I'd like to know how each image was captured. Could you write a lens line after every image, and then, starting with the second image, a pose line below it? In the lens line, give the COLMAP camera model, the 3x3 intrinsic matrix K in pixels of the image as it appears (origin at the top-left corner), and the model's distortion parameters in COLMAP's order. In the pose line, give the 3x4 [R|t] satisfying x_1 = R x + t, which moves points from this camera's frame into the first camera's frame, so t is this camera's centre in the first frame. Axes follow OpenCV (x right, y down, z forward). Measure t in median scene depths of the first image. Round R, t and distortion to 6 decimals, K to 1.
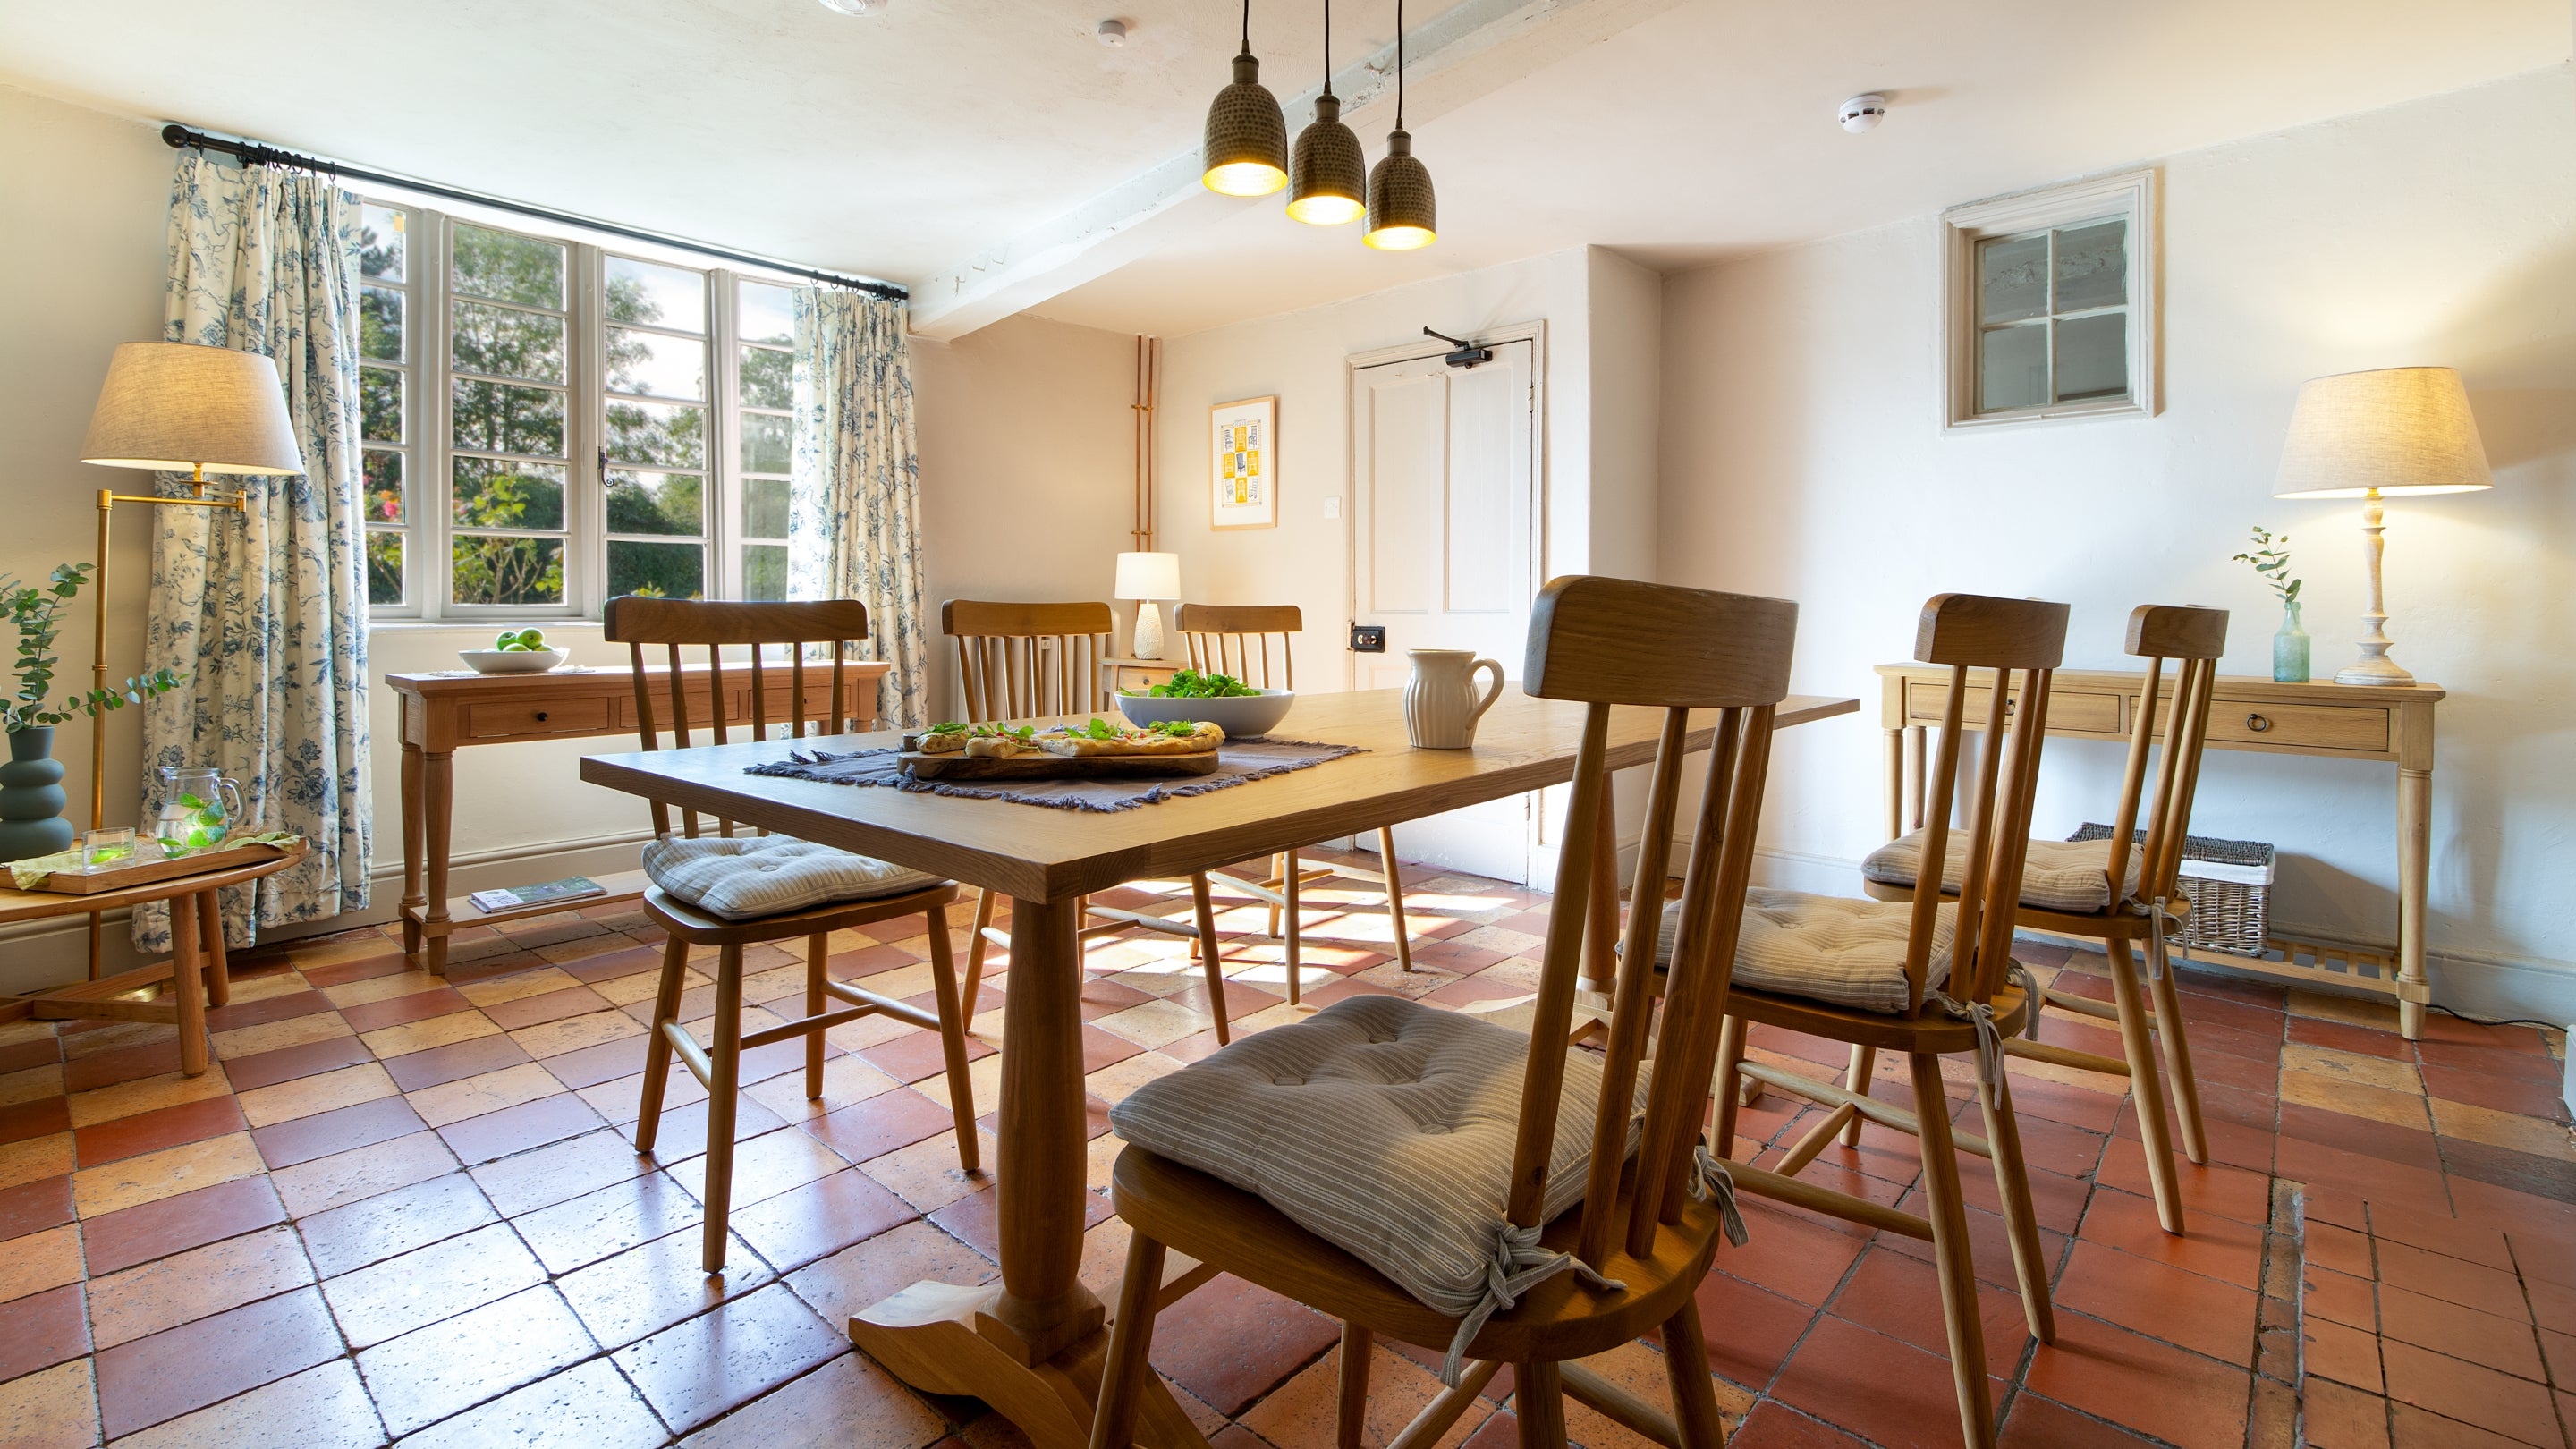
lens RADIAL K [[1157.2, 0, 1288.0], [0, 1157.2, 724.5], [0, 0, 1]] dist [0.000634, -0.000027]
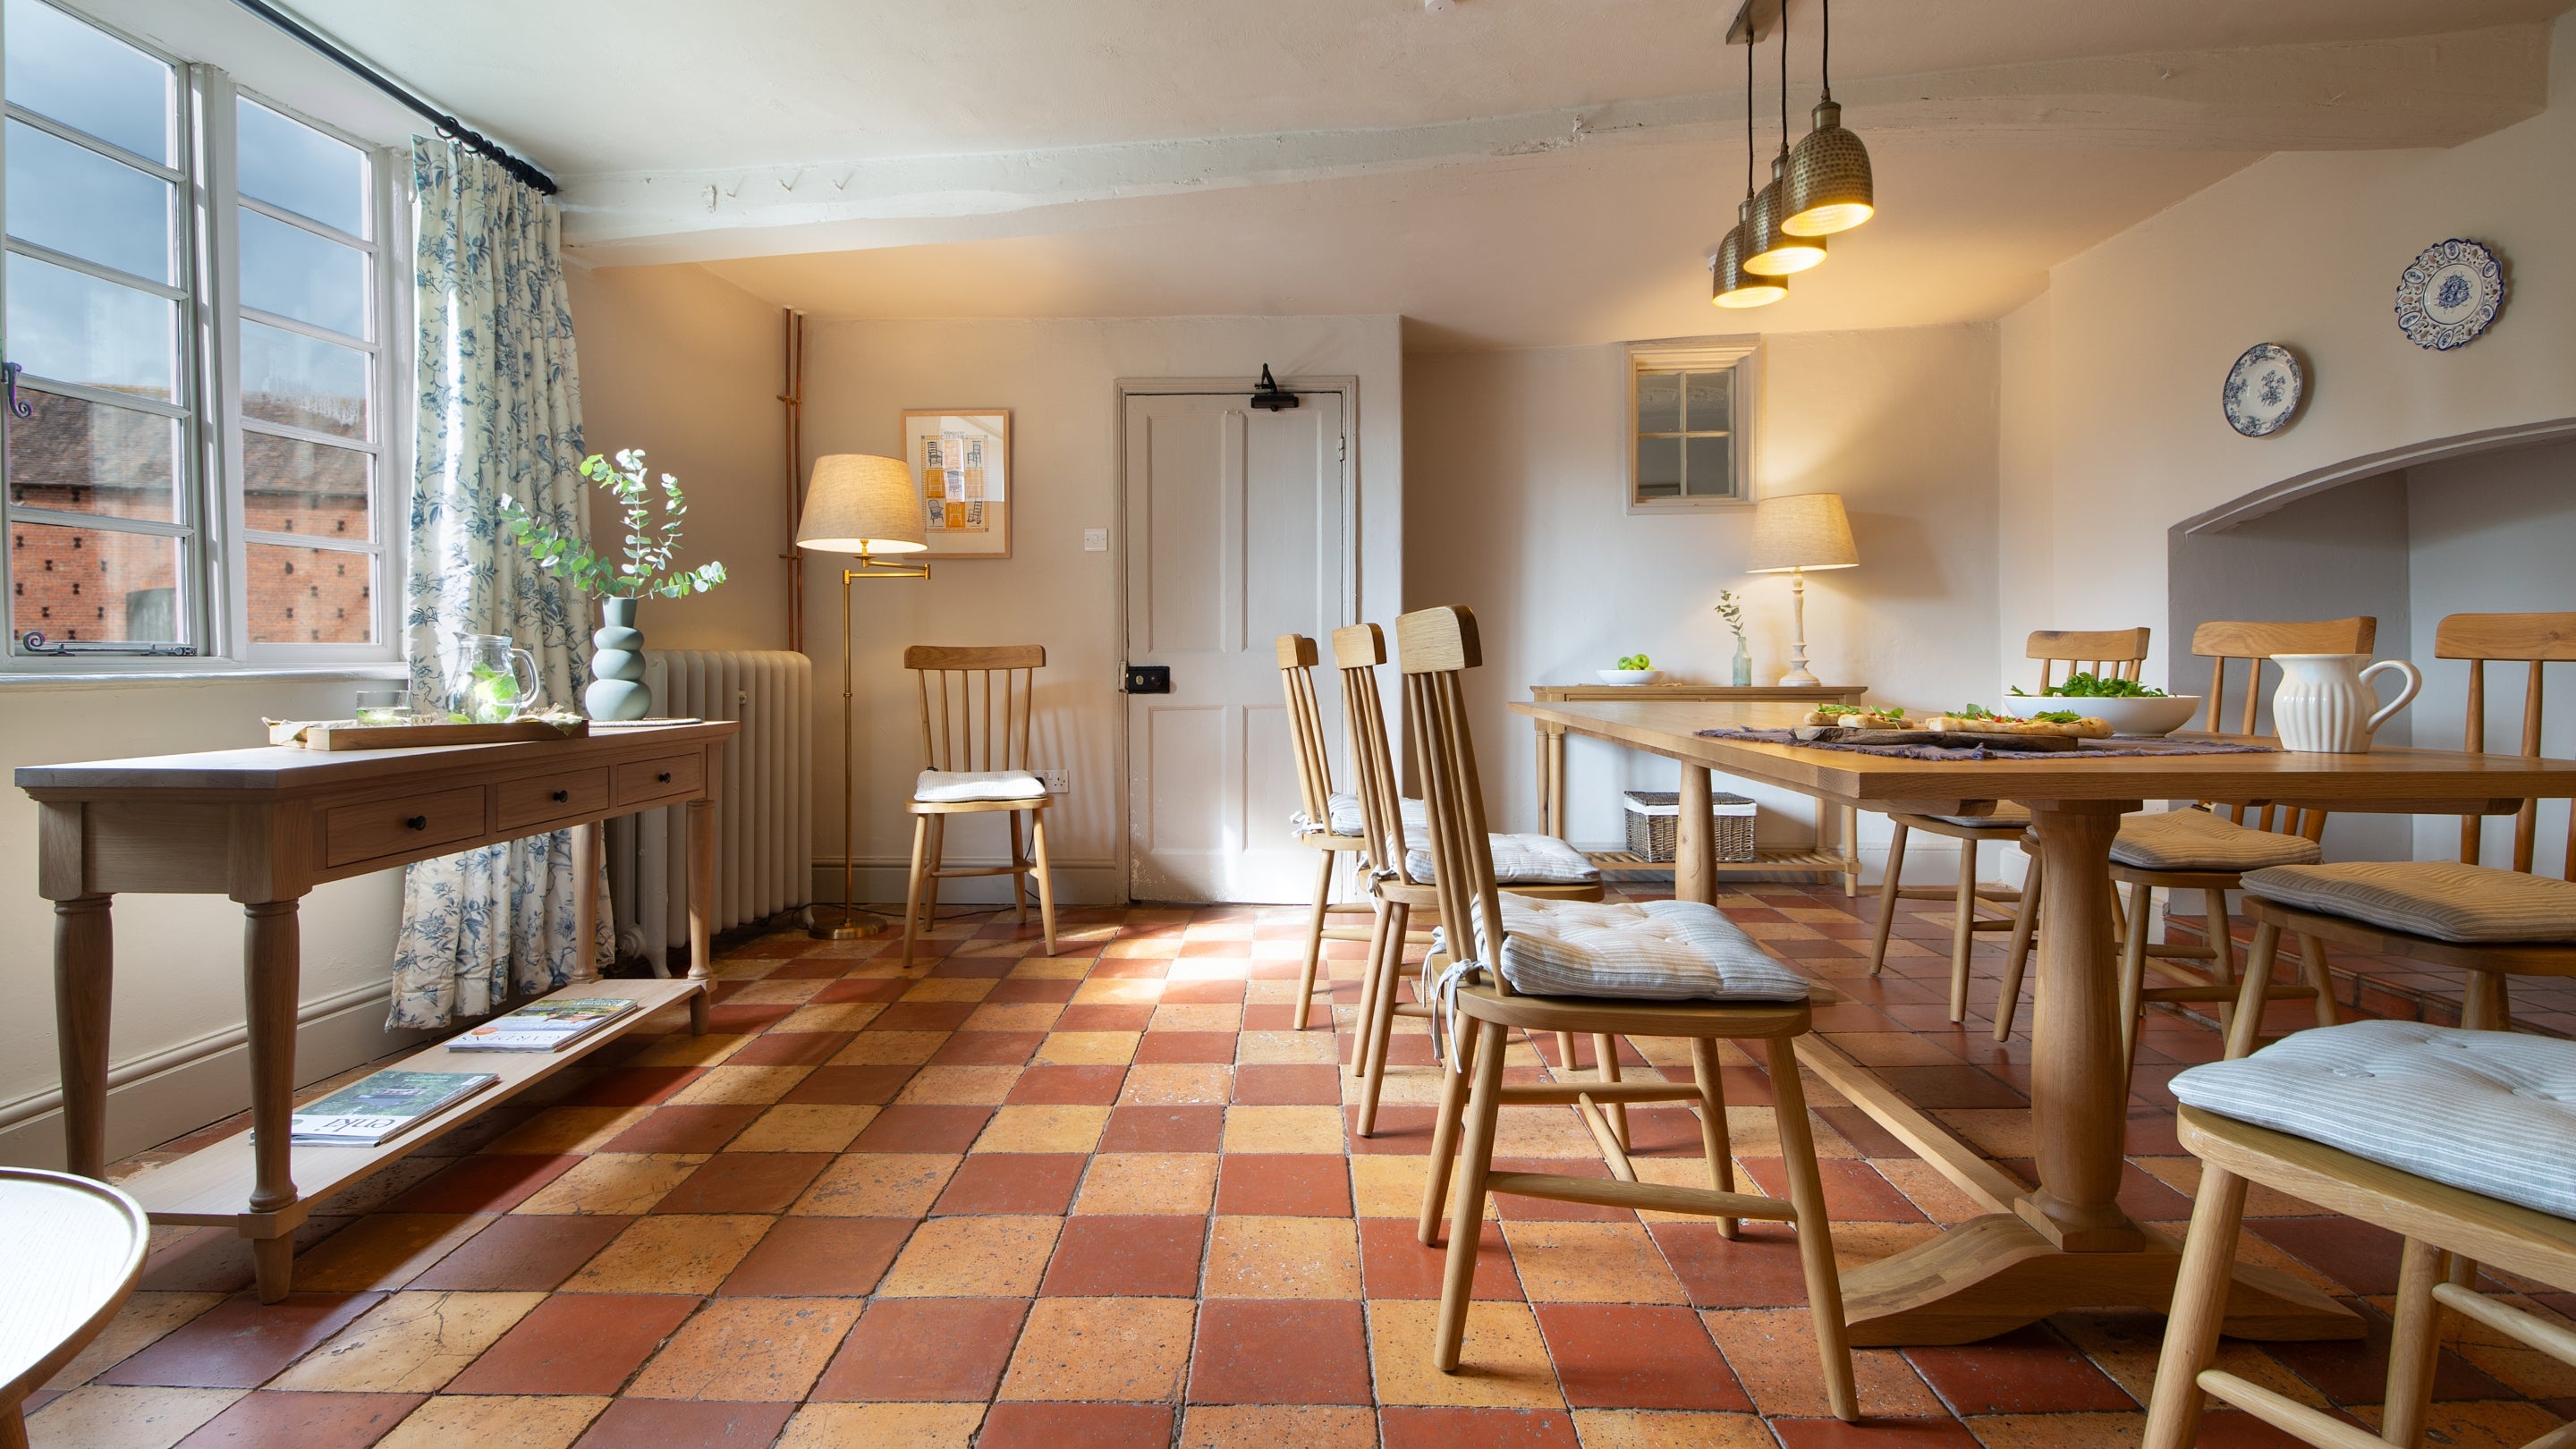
lens RADIAL K [[1121.5, 0, 1288.0], [0, 1121.5, 724.5], [0, 0, 1]] dist [-0.000826, -0.000364]
pose [[0.748553, -0.048643, 0.661288, -0.478639], [0.078514, 0.996792, -0.015553, -0.015345], [-0.658410, 0.063563, 0.749970, 0.255695]]
